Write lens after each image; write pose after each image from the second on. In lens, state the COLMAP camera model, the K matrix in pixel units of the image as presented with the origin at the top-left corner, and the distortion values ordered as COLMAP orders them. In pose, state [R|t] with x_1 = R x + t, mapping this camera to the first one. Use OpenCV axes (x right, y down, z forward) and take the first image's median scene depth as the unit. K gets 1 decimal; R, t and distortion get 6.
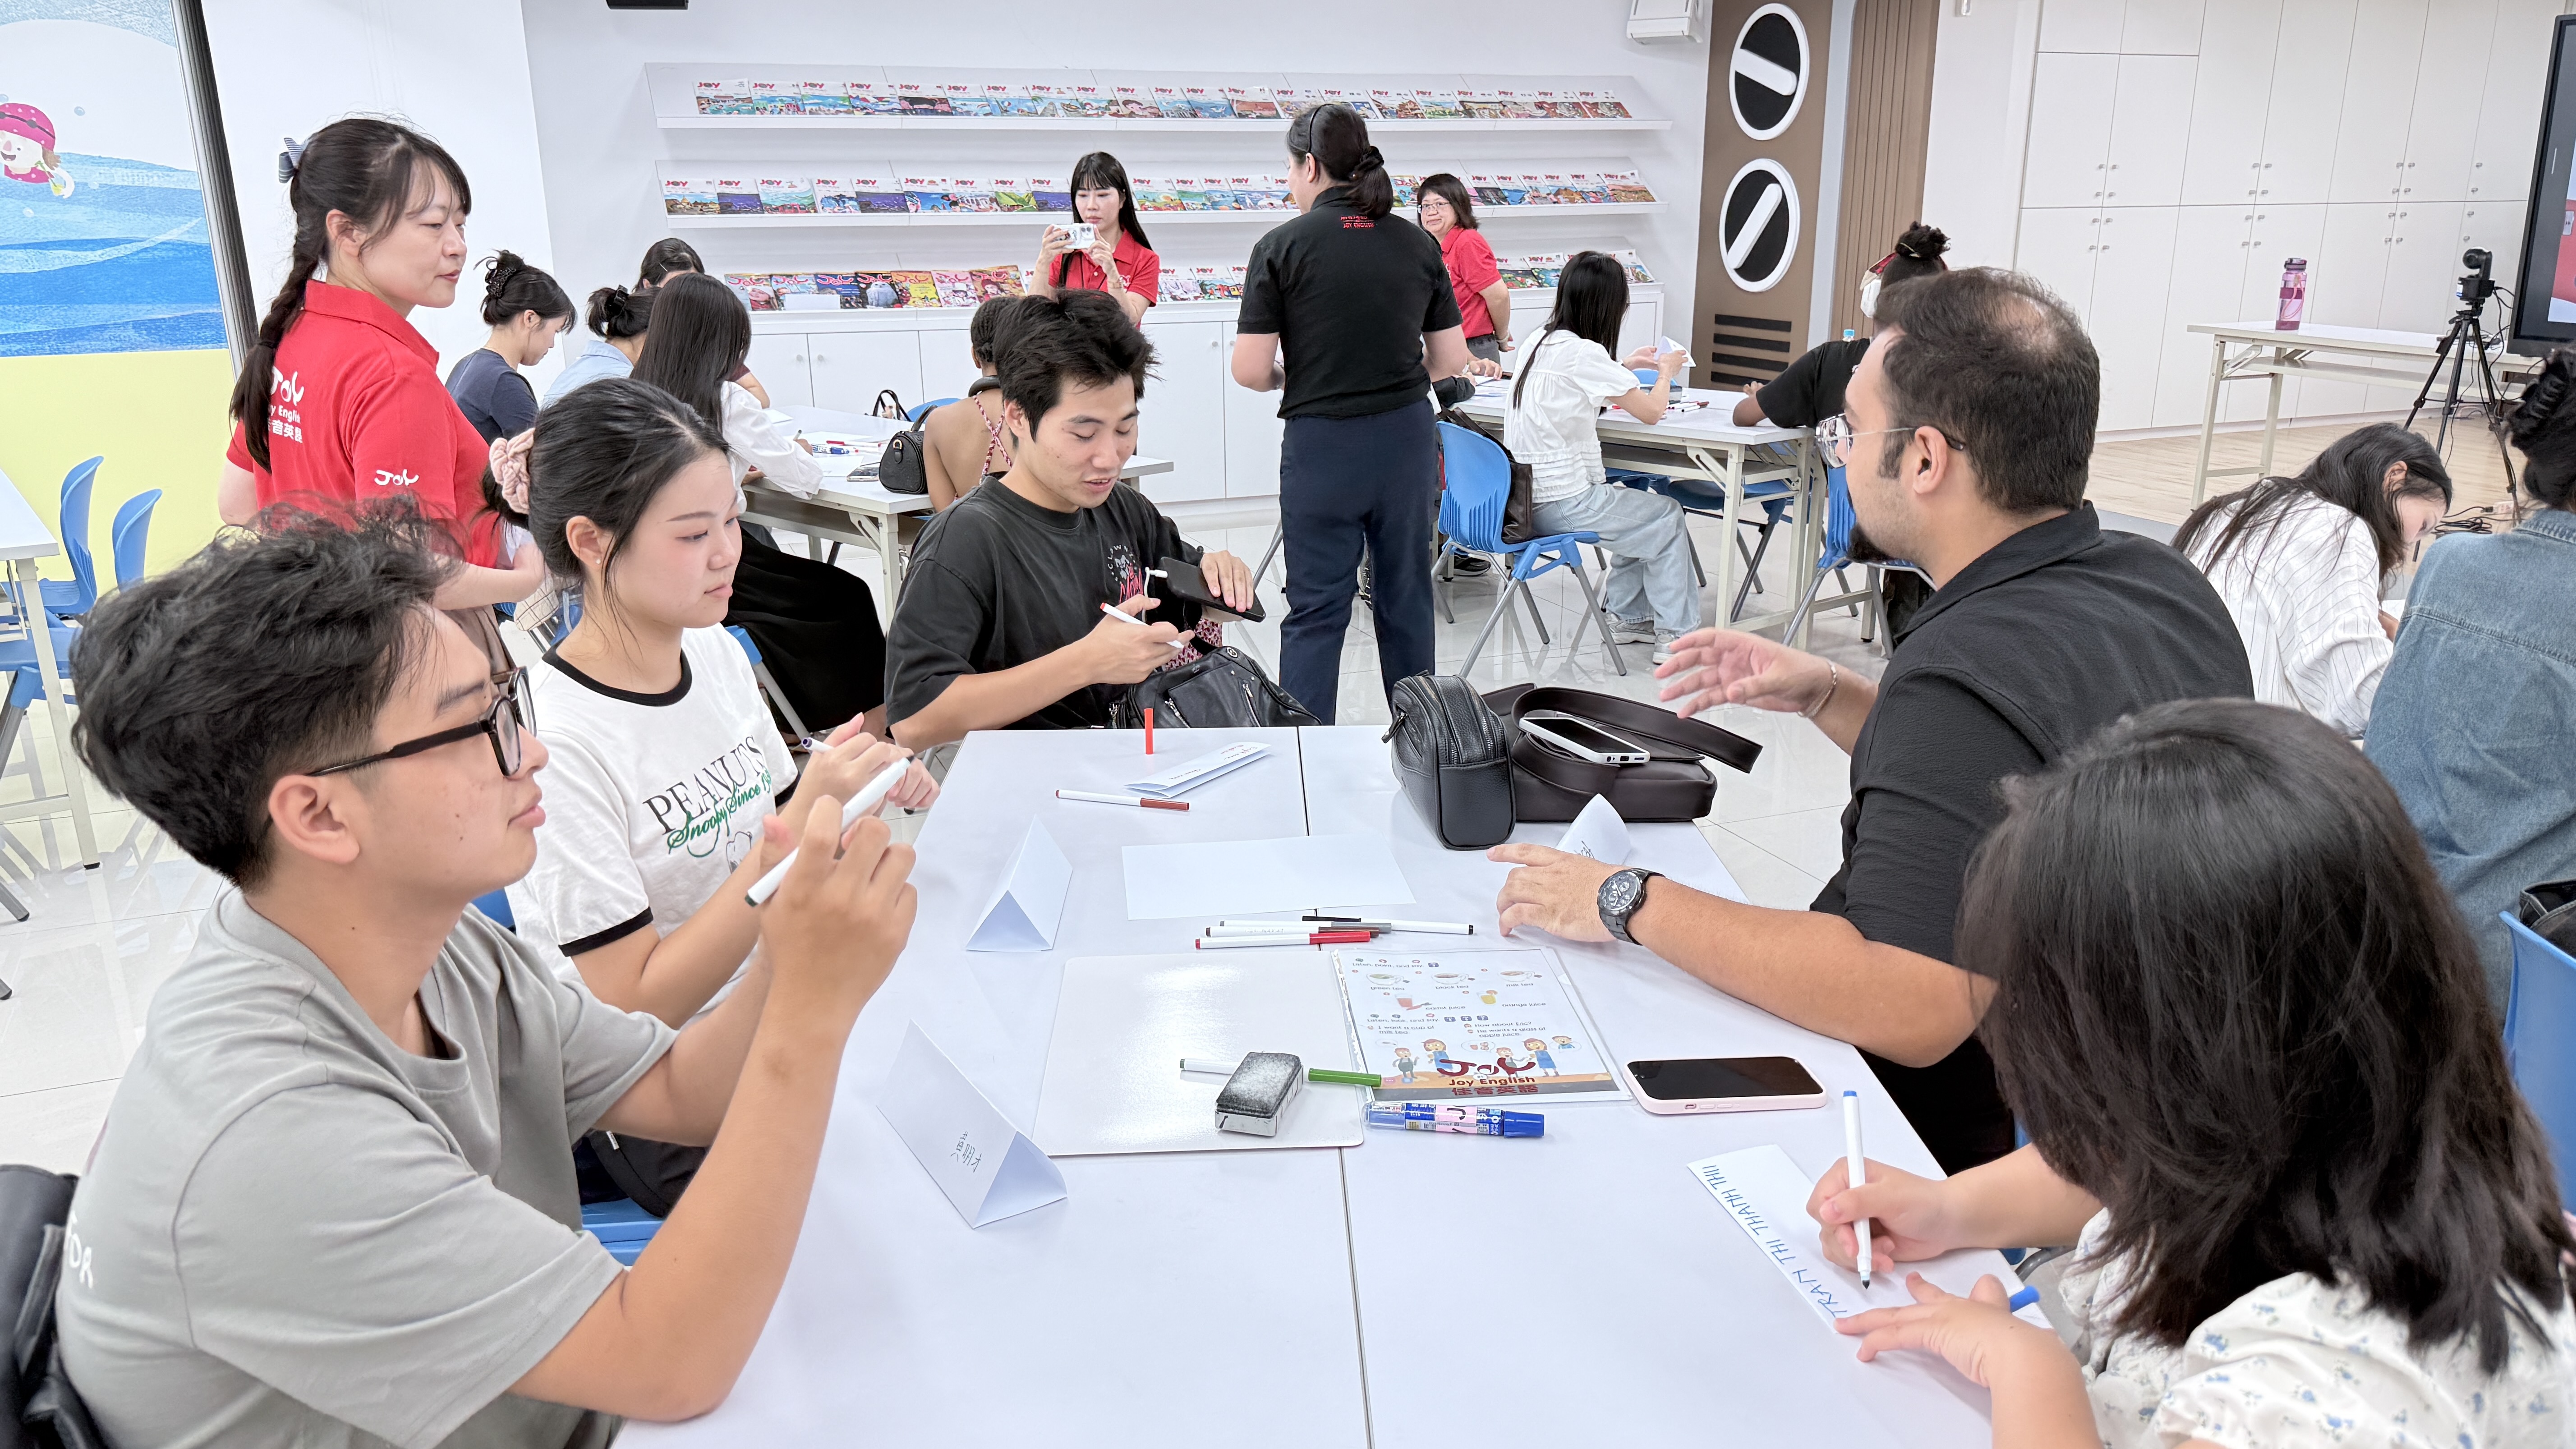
lens RADIAL K [[1811.9, 0, 1297.0], [0, 1811.9, 761.8], [0, 0, 1]] dist [0.048807, -0.068059]
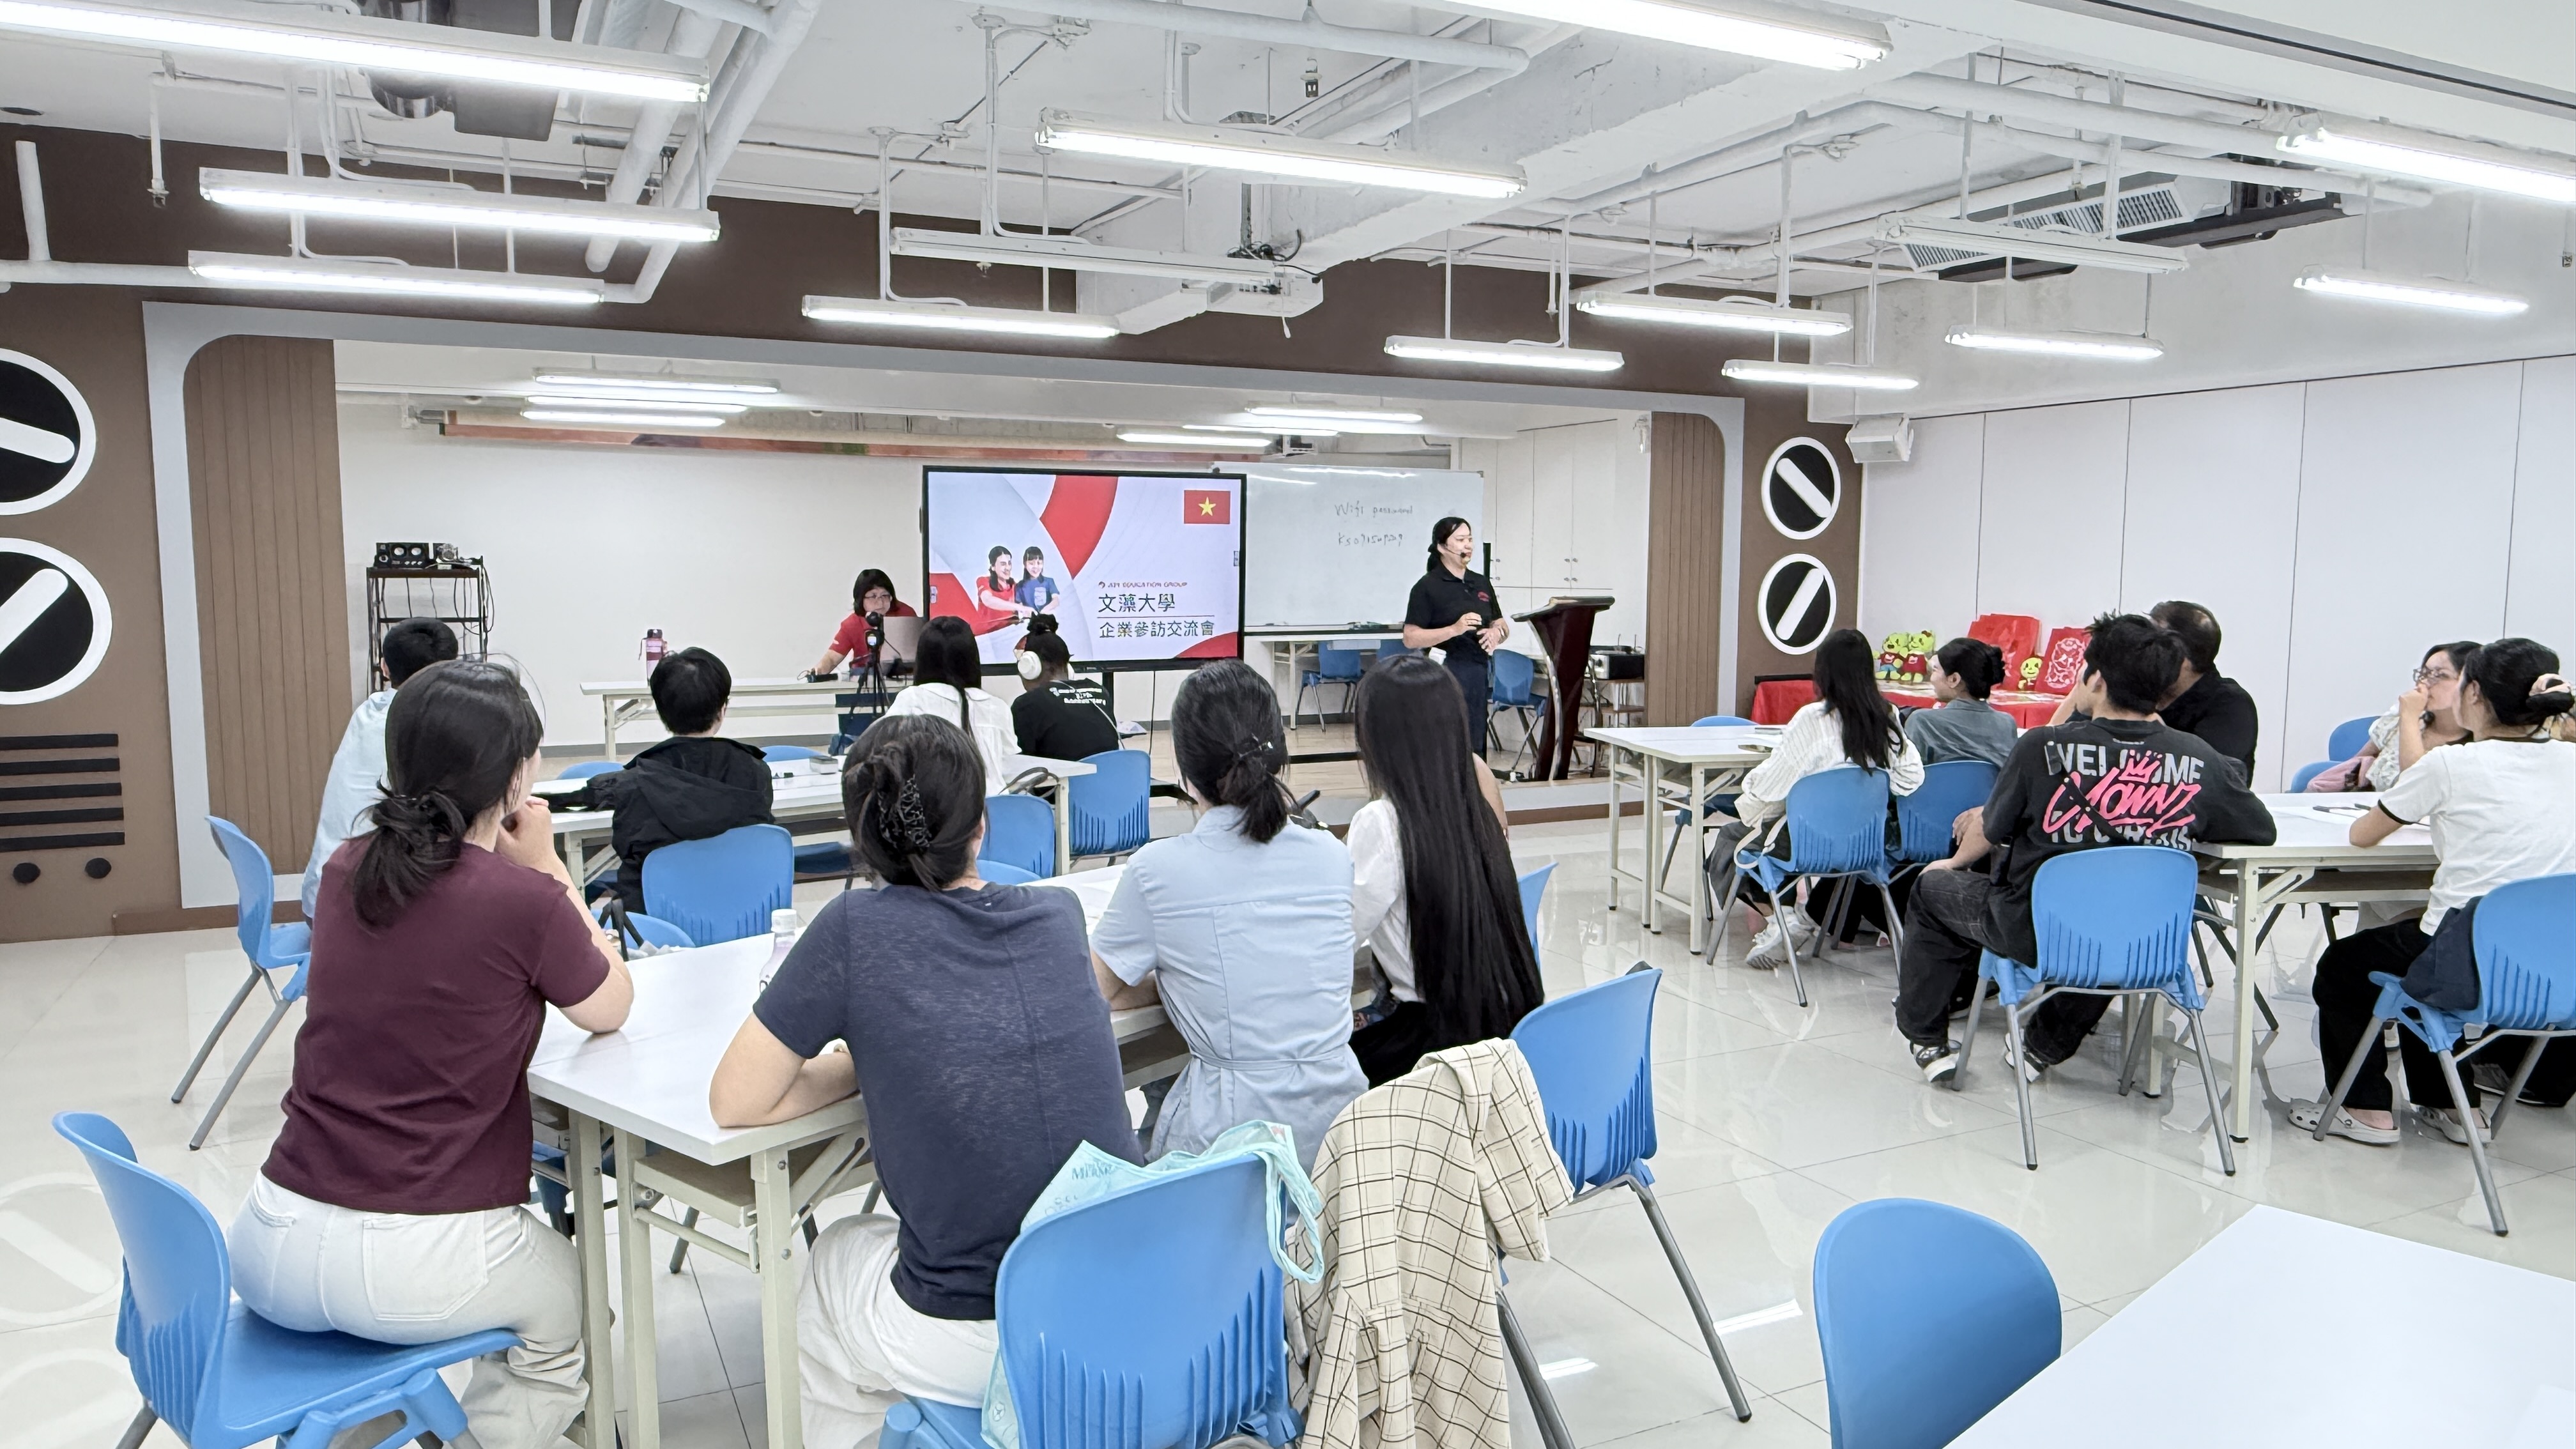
lens RADIAL K [[1652.5, 0, 1283.9], [0, 1652.5, 716.7], [0, 0, 1]] dist [0.003829, -0.000599]
pose [[-0.081127, -0.082623, 0.993273, -0.545228], [0.304069, 0.946999, 0.103609, -0.187929], [-0.949190, 0.310429, -0.051704, 0.613575]]
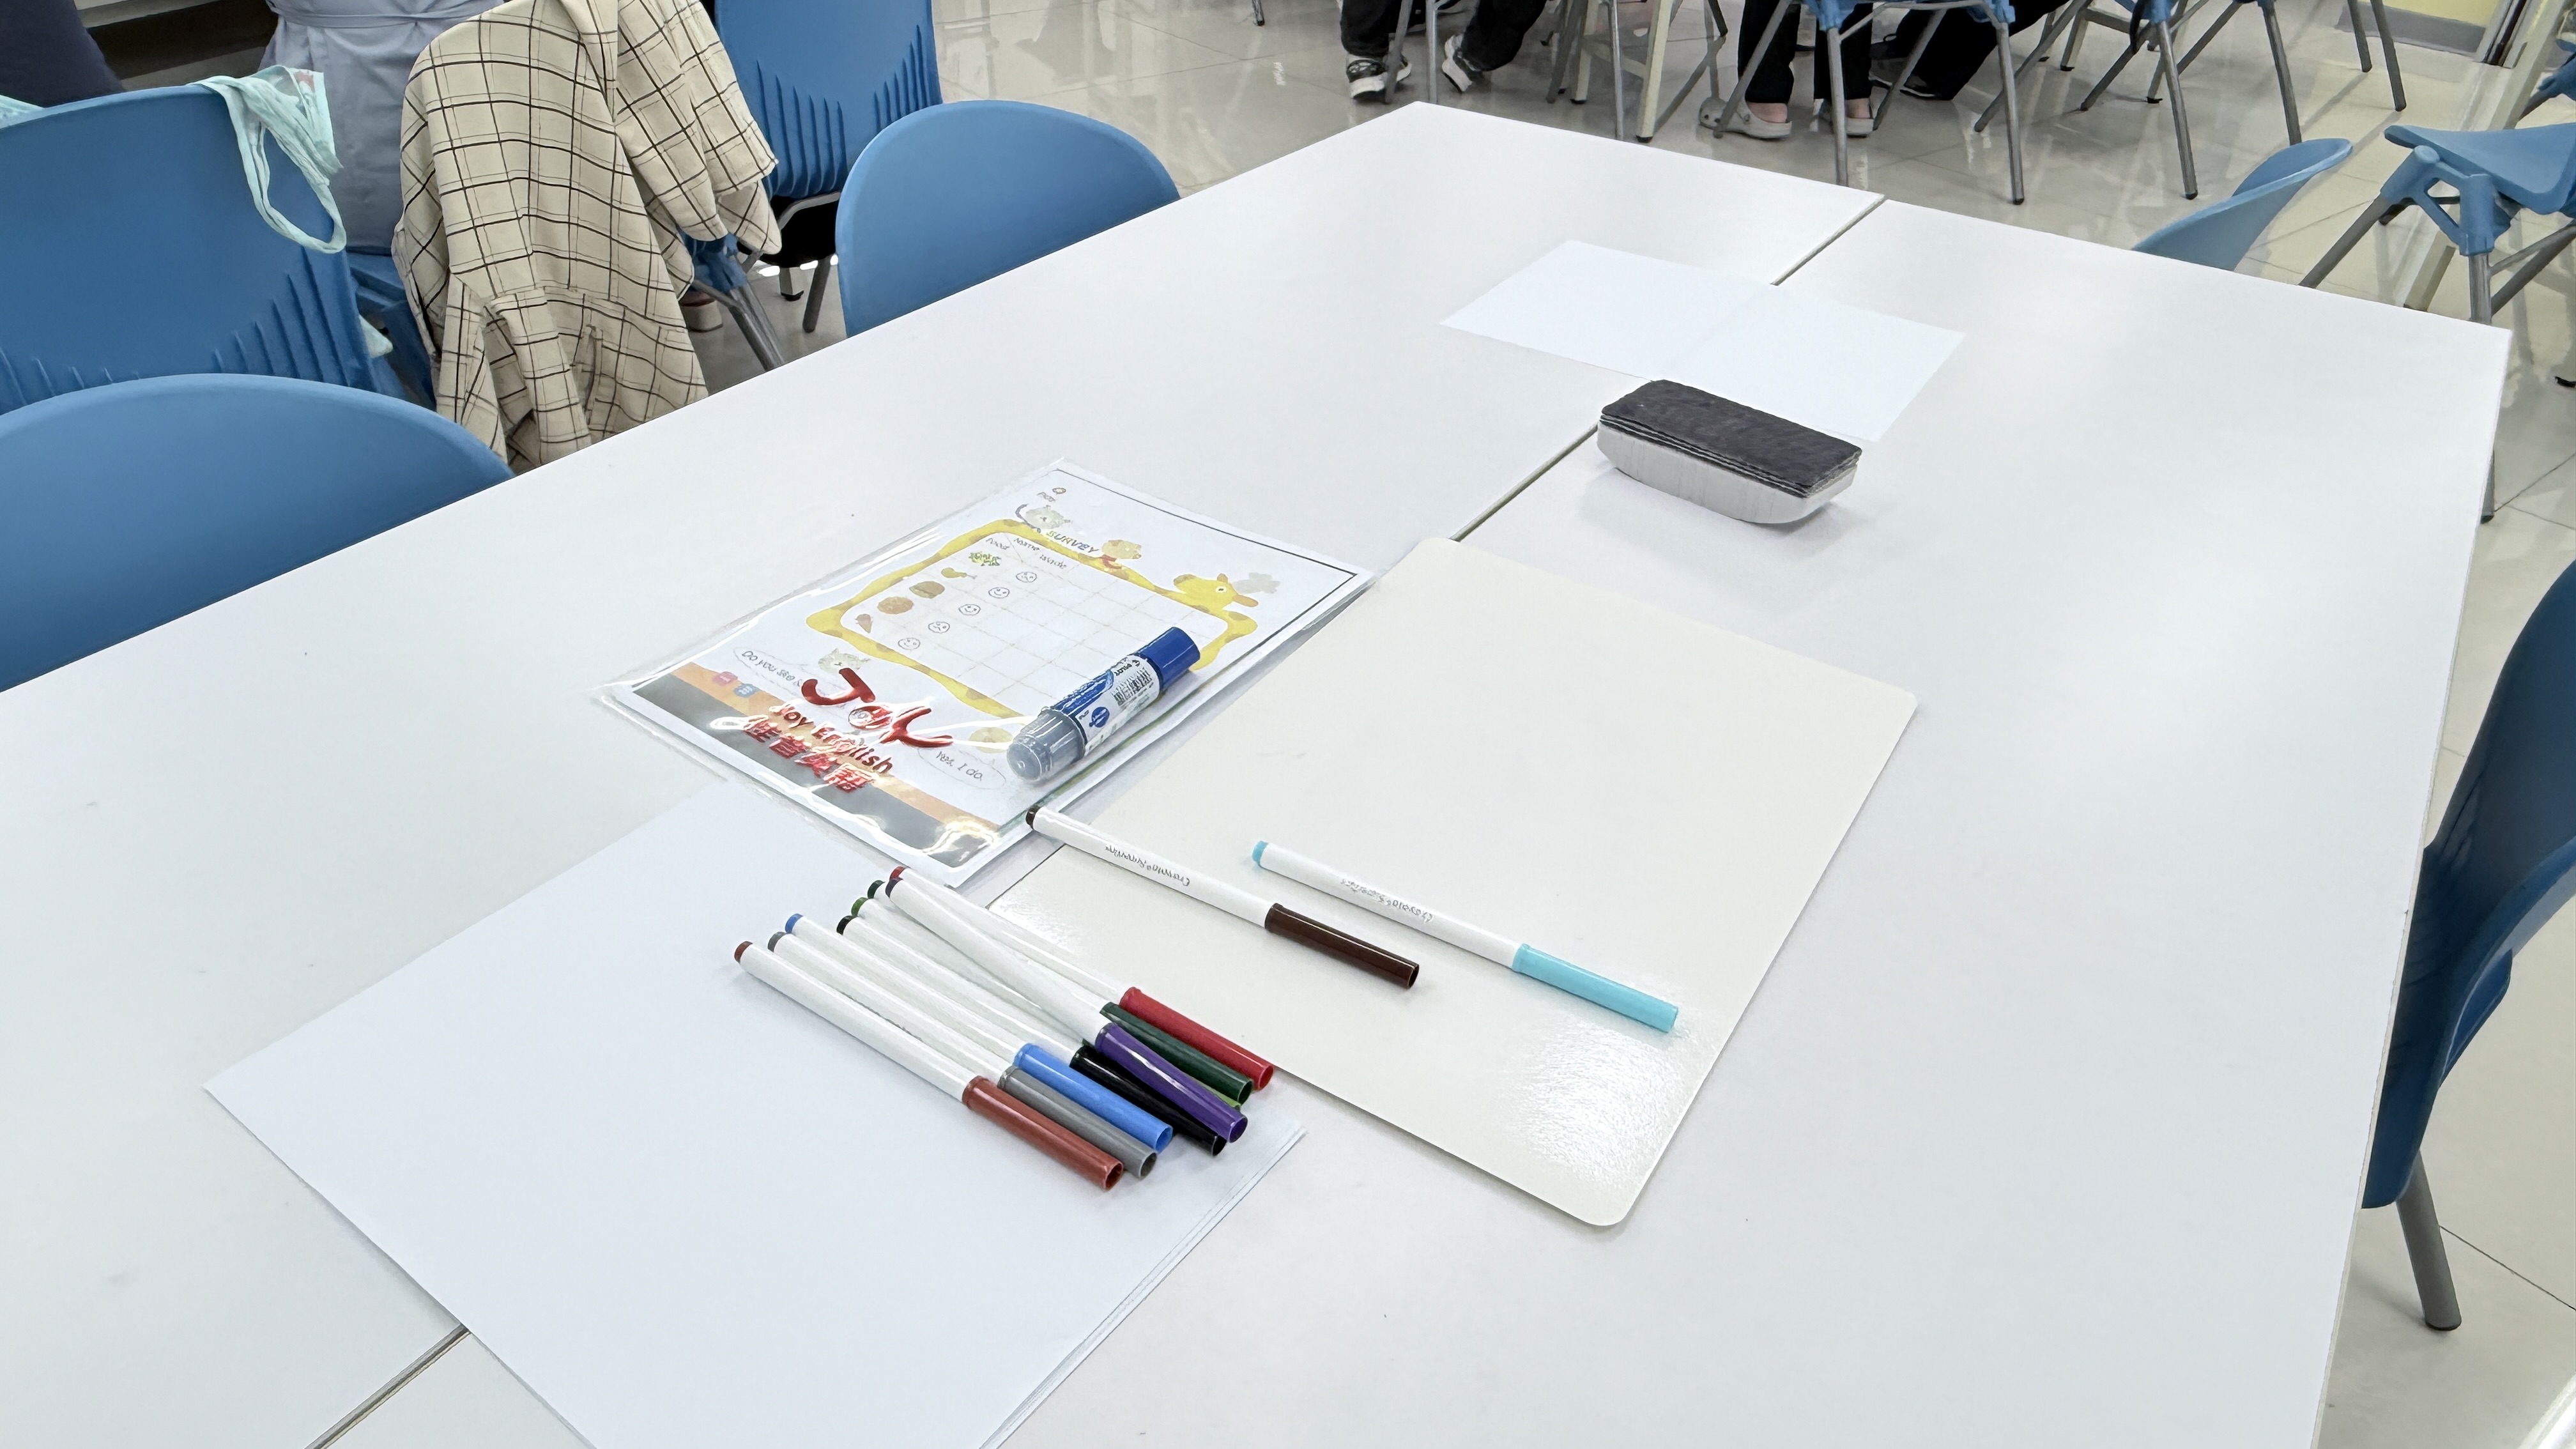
lens RADIAL K [[1659.1, 0, 1288.0], [0, 1659.1, 724.5], [0, 0, 1]] dist [0.001719, -0.000008]
pose [[-0.313606, -0.554124, 0.771102, -0.533684], [0.262586, 0.729792, 0.631231, -0.142514], [-0.912524, 0.400438, -0.083362, 0.563629]]
